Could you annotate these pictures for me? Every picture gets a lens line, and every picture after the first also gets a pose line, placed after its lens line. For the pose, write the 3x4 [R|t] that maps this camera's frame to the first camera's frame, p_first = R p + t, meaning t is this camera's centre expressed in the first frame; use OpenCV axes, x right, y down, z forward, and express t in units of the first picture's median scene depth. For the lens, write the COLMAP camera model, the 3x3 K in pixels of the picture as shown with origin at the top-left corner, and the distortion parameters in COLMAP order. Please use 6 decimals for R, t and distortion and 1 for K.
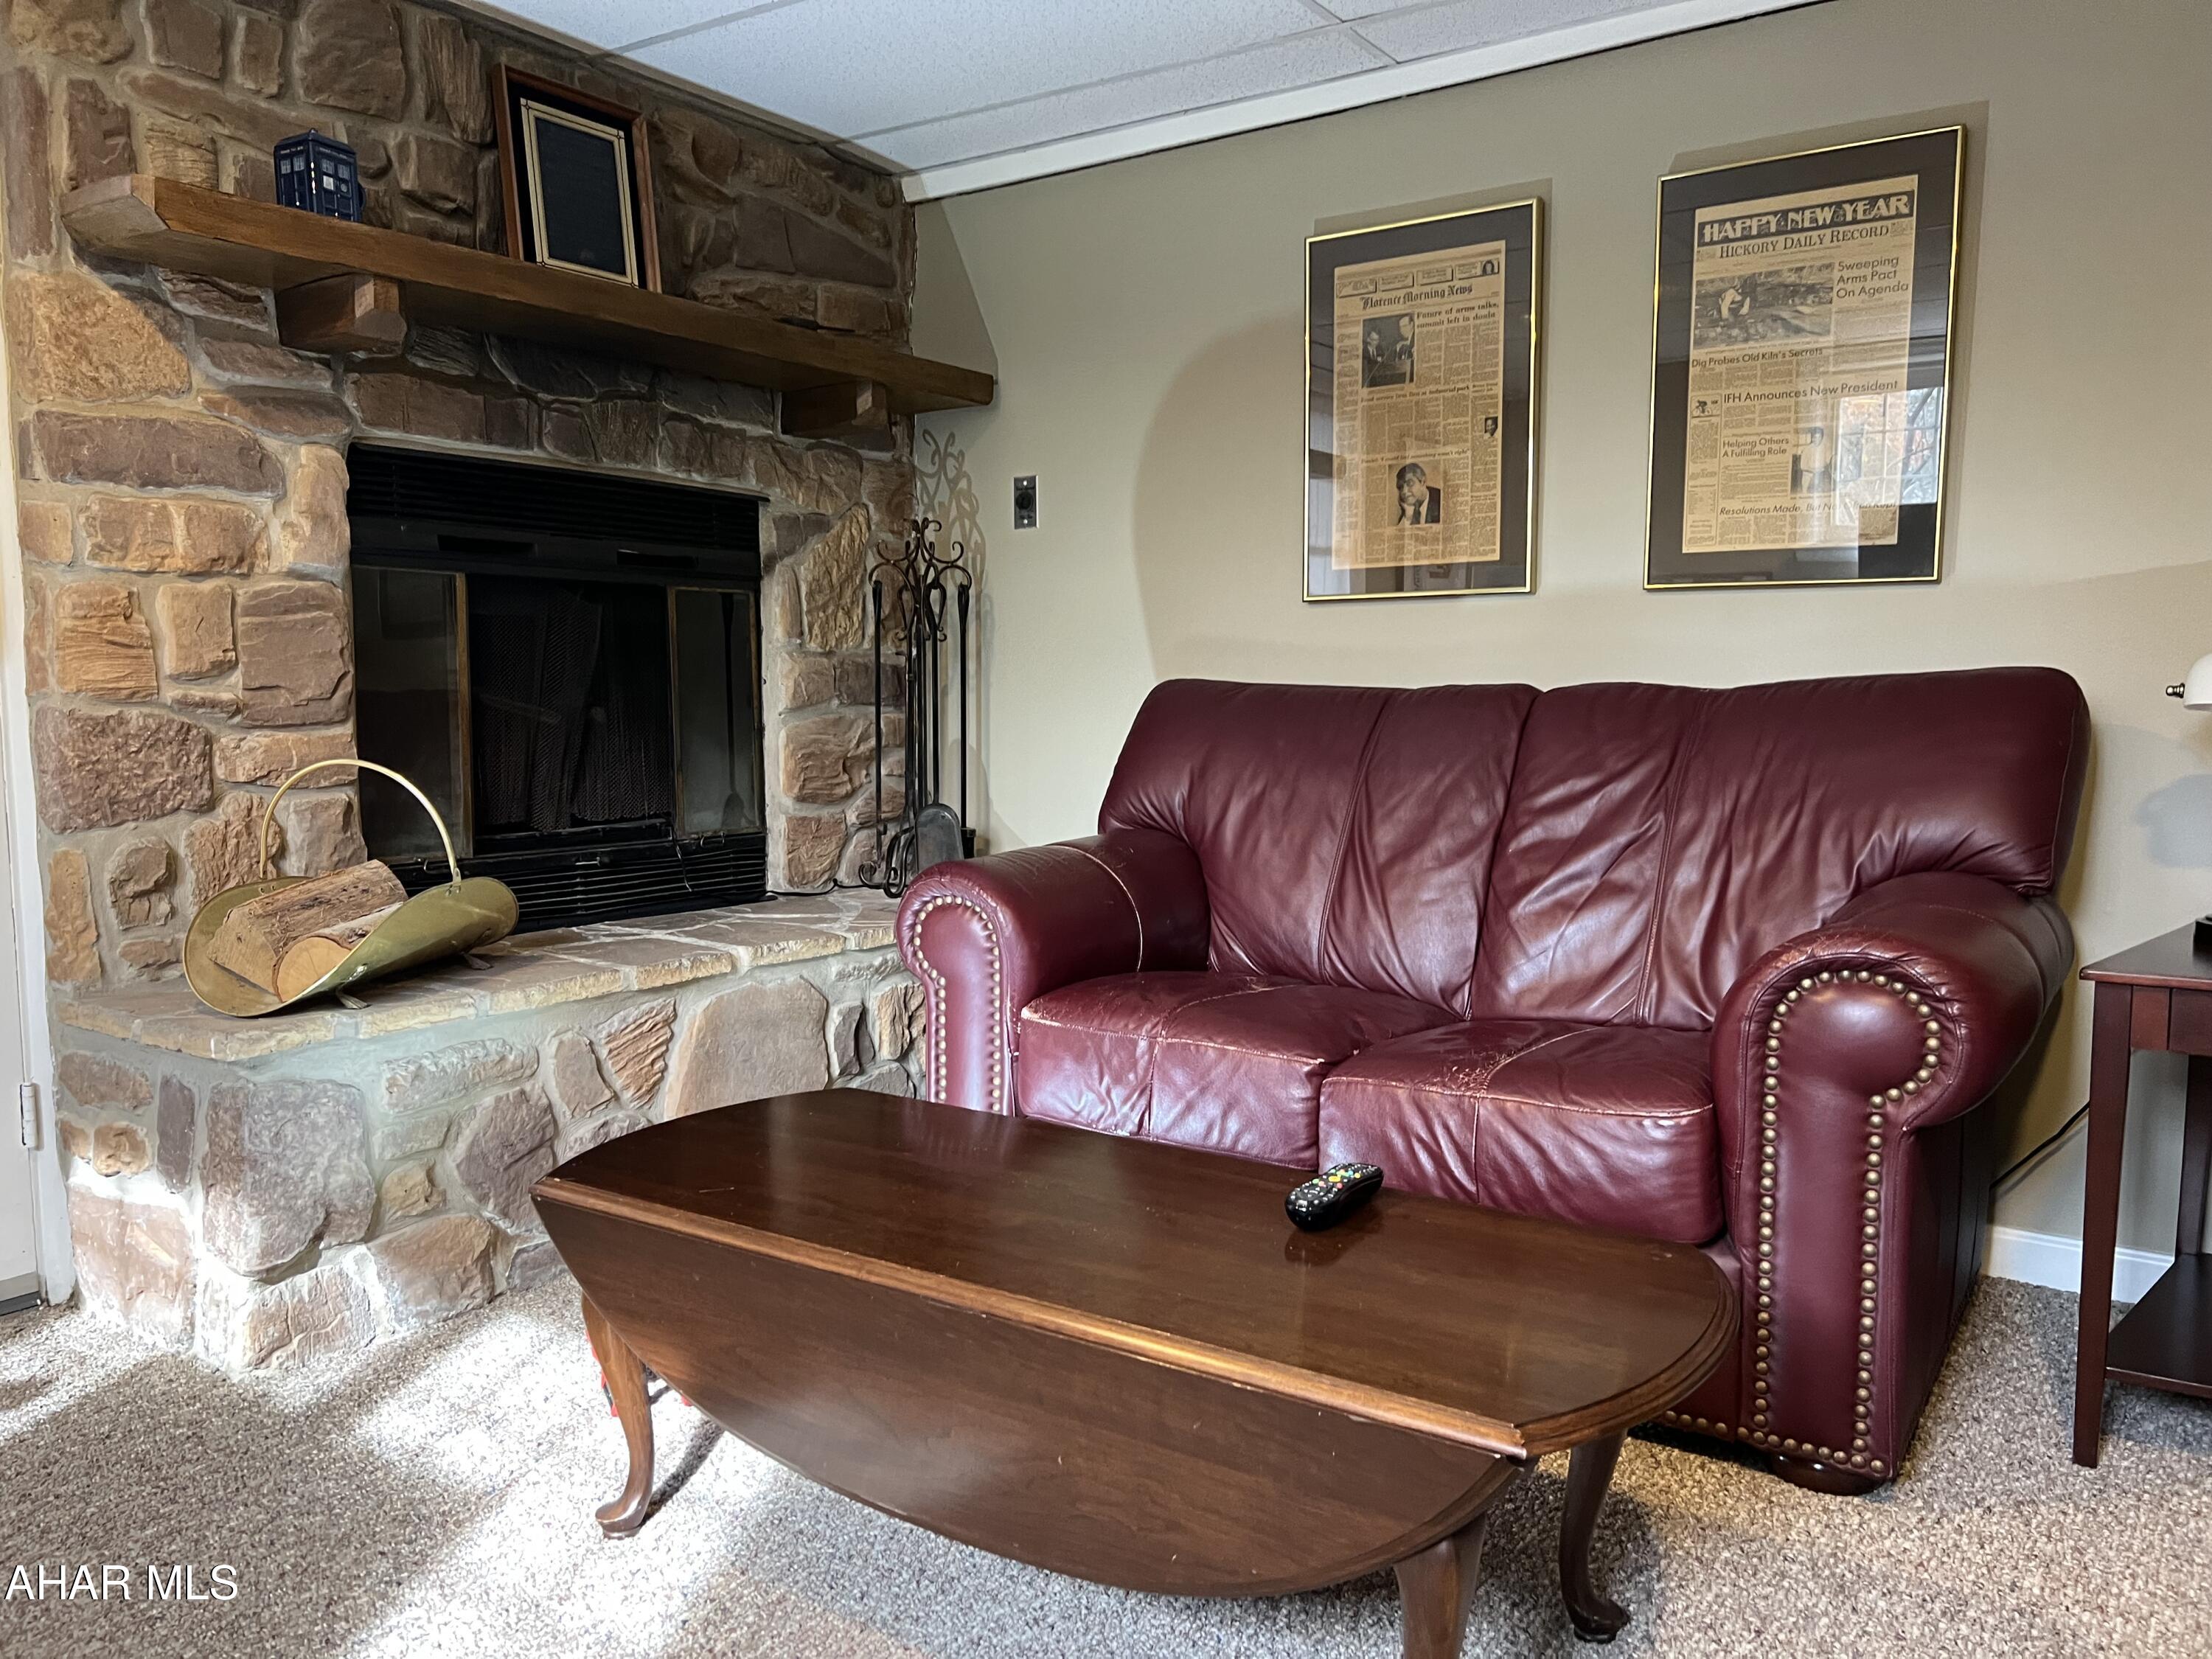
lens RADIAL K [[1663.4, 0, 1106.2], [0, 1663.4, 838.5], [0, 0, 1]] dist [0.043938, -0.044916]
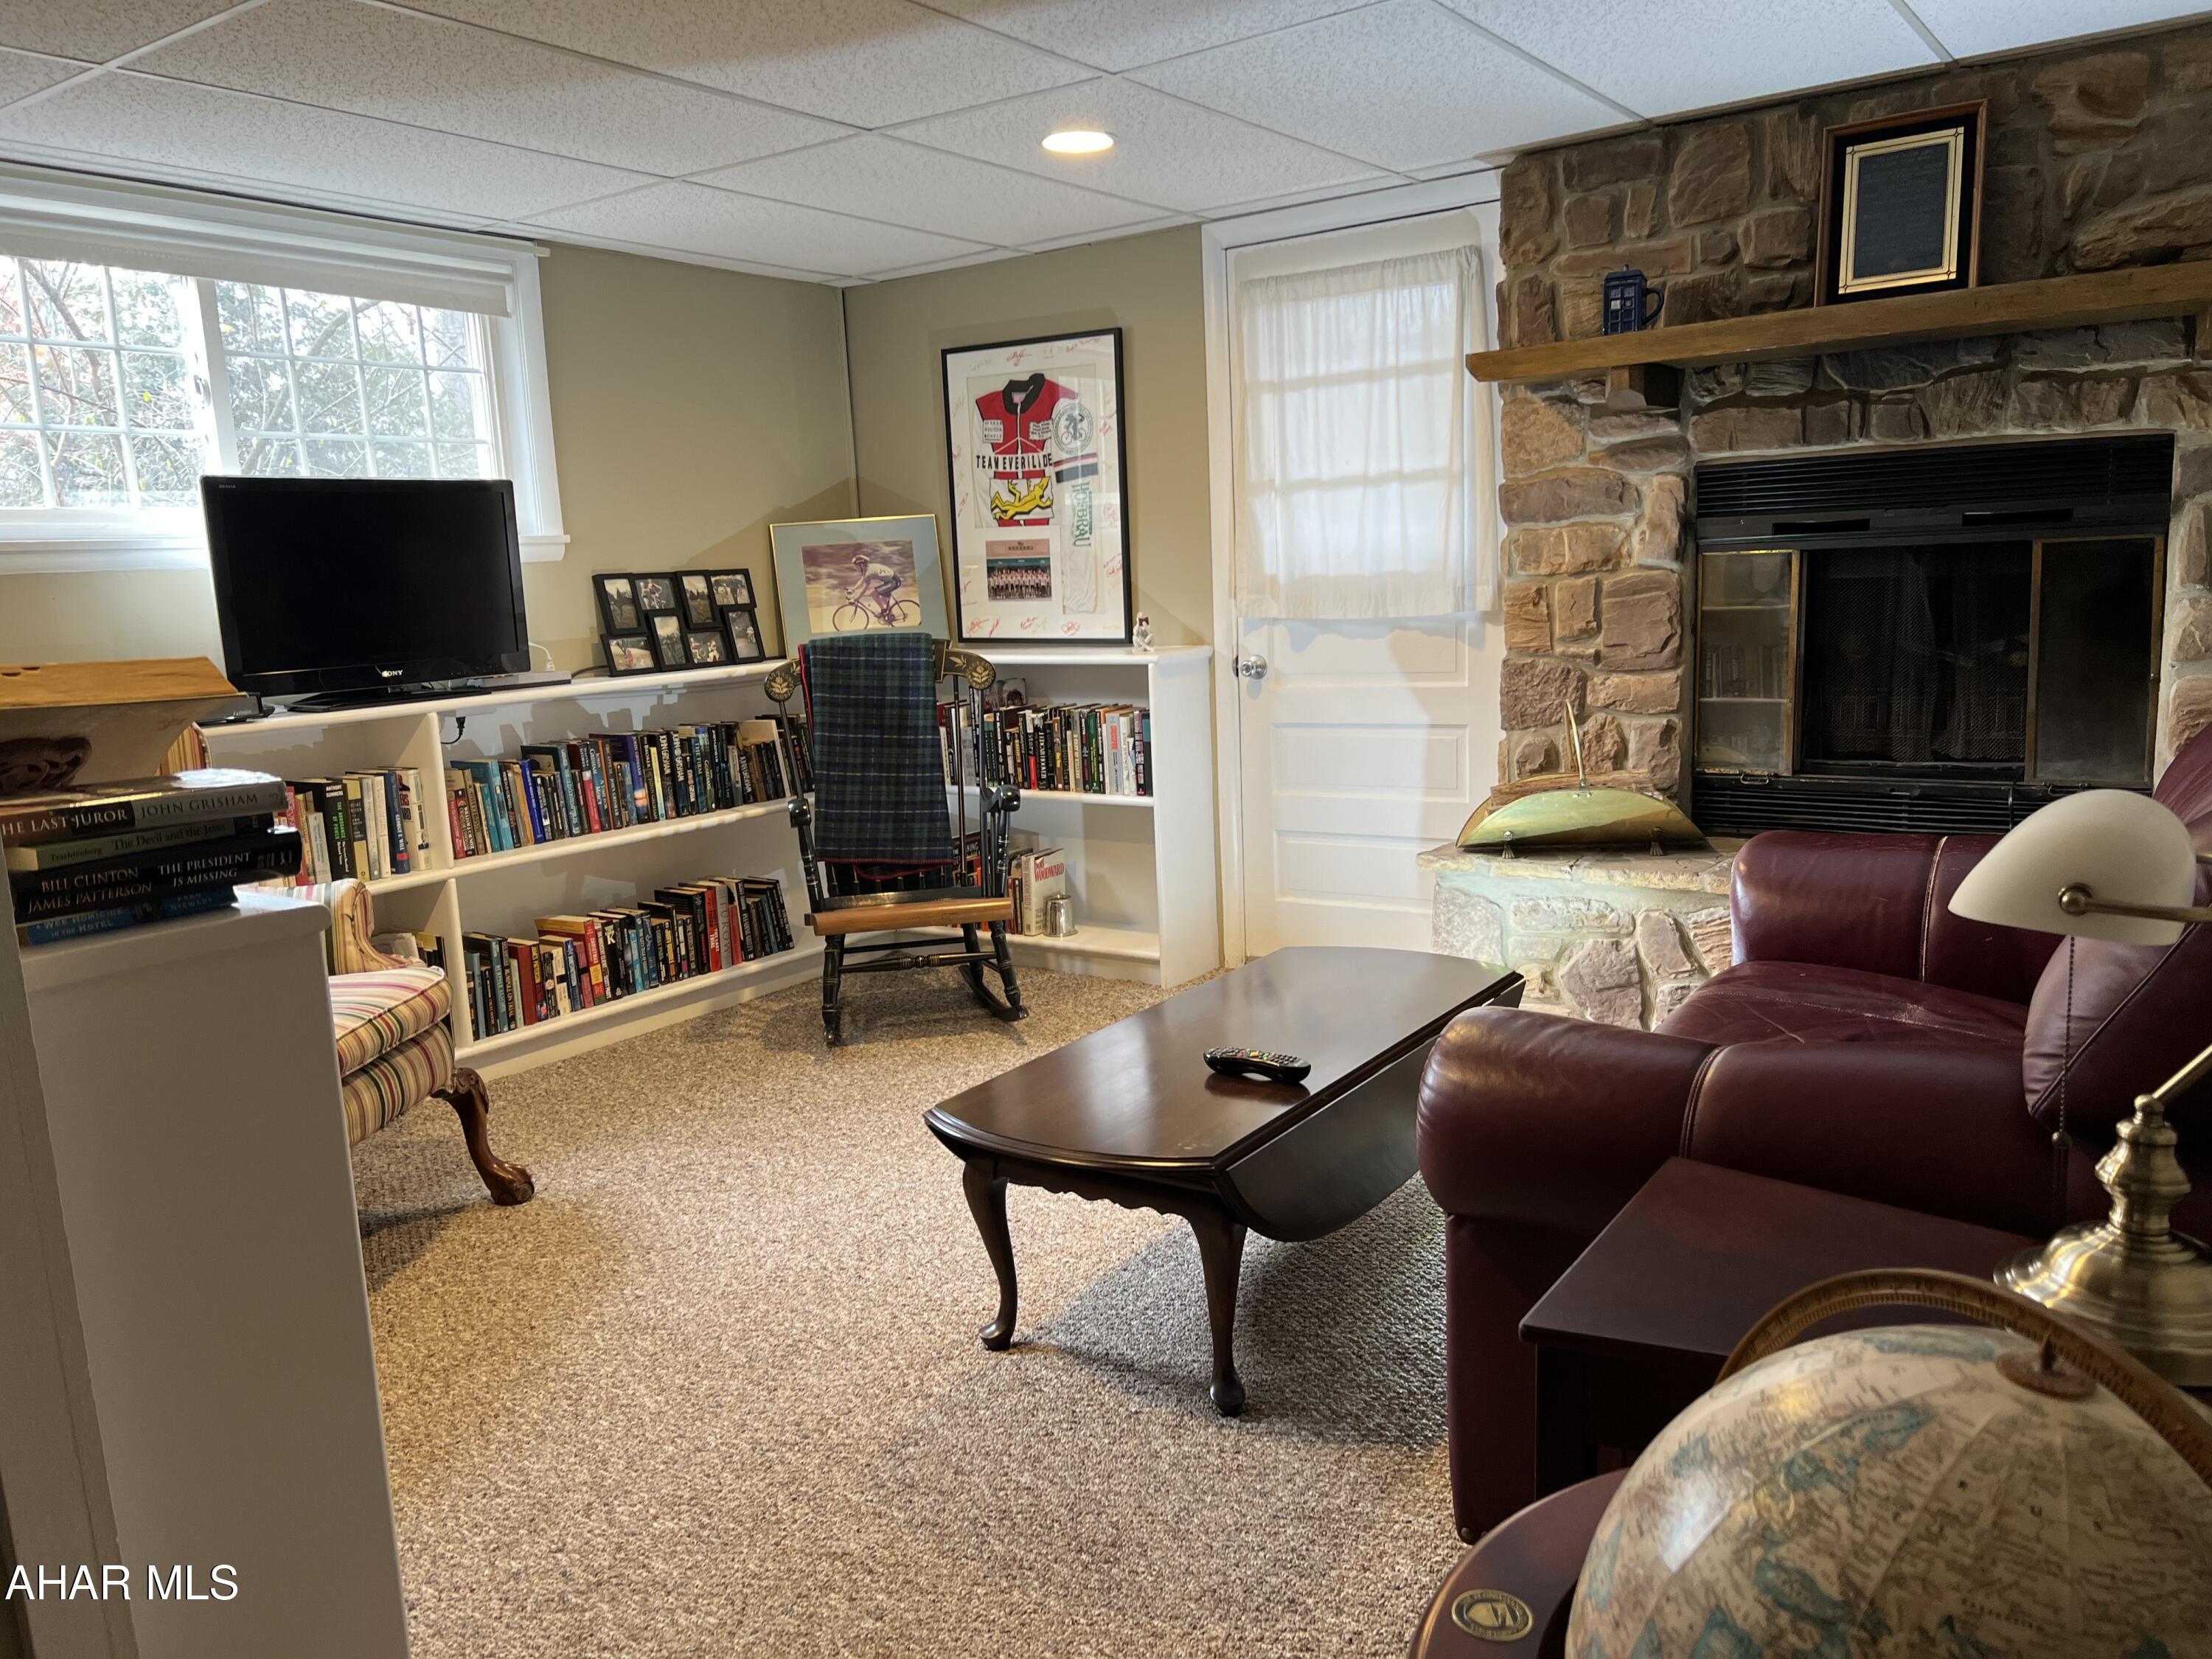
lens RADIAL K [[1663.4, 0, 1103.9], [0, 1663.4, 837.2], [0, 0, 1]] dist [0.043938, -0.044916]
pose [[0.004923, 0.163378, -0.986551, 0.998032], [-0.042517, 0.985705, 0.163025, -0.144357], [0.999084, 0.041142, 0.011799, 0.529017]]
